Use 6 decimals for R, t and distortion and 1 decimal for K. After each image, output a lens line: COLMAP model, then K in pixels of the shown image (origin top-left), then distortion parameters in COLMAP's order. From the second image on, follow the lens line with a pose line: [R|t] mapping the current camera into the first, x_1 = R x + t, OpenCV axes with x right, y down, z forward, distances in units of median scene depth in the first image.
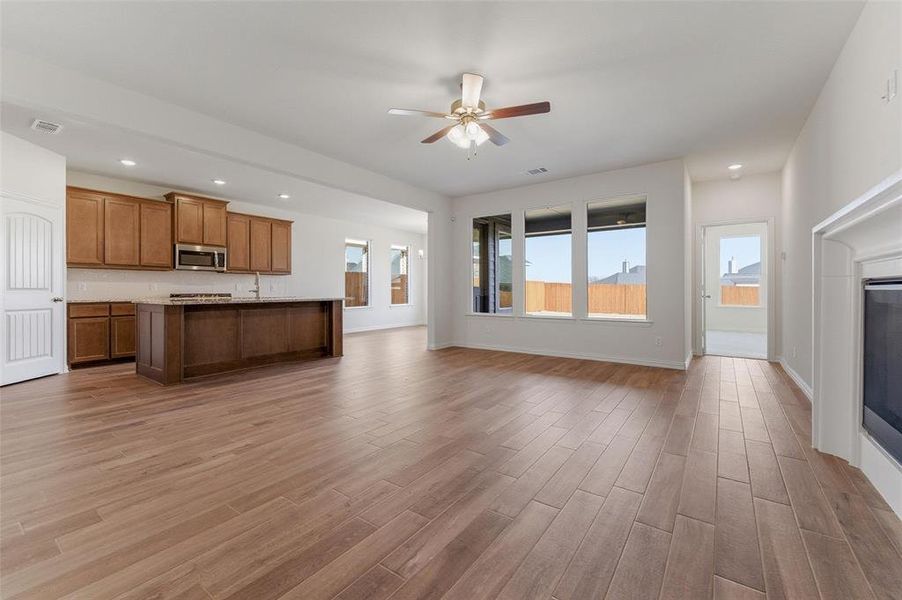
lens RADIAL K [[378.9, 0, 452.9], [0, 378.9, 291.8], [0, 0, 1]] dist [-0.007115, 0.001402]
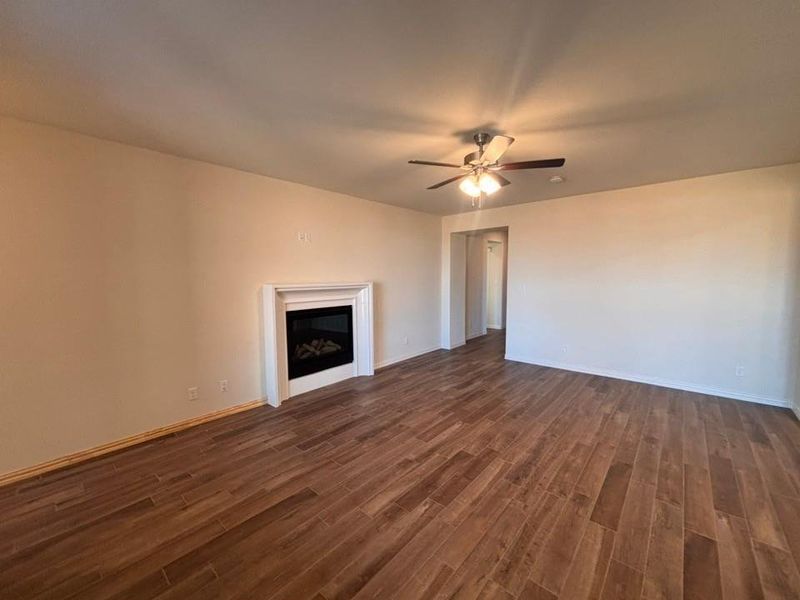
lens RADIAL K [[320.6, 0, 396.7], [0, 320.6, 298.2], [0, 0, 1]] dist [-0.003580, 0.000800]
pose [[-0.993580, 0.005898, 0.112981, 0.214973], [0.014728, 0.996885, 0.077480, -0.226761], [-0.112172, 0.078646, -0.990572, 2.454621]]
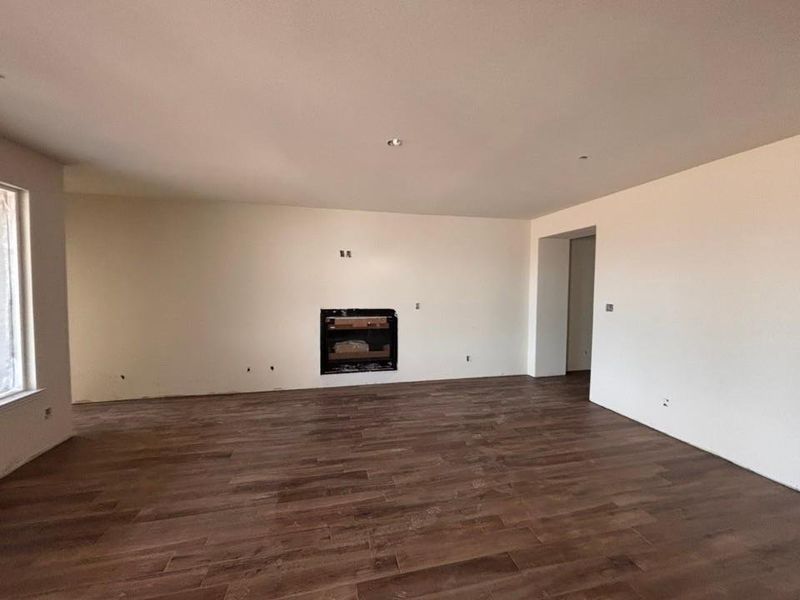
lens RADIAL K [[320.6, 0, 398.2], [0, 320.6, 305.4], [0, 0, 1]] dist [-0.003580, 0.000800]
pose [[-0.749978, -0.038863, 0.660320, -0.672632], [-0.000500, 0.998306, 0.058186, -0.217877], [-0.661462, 0.043308, -0.748727, 2.054279]]
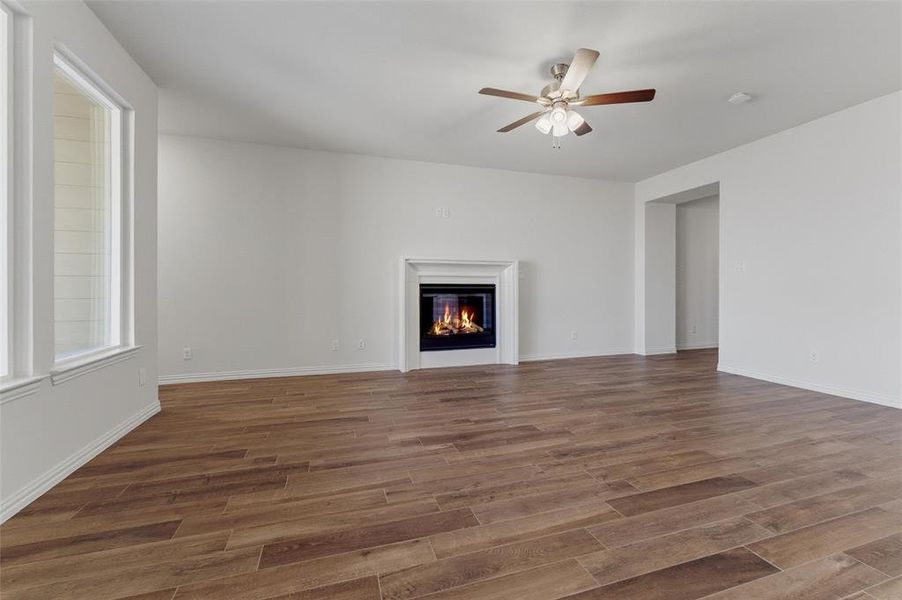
lens RADIAL K [[378.9, 0, 449.8], [0, 378.9, 293.2], [0, 0, 1]] dist [-0.007115, 0.001402]
pose [[-0.797557, -0.002096, 0.603240, -0.385438], [0.005416, 0.999929, 0.010635, -0.008217], [-0.603219, 0.011749, -0.797489, 2.406679]]
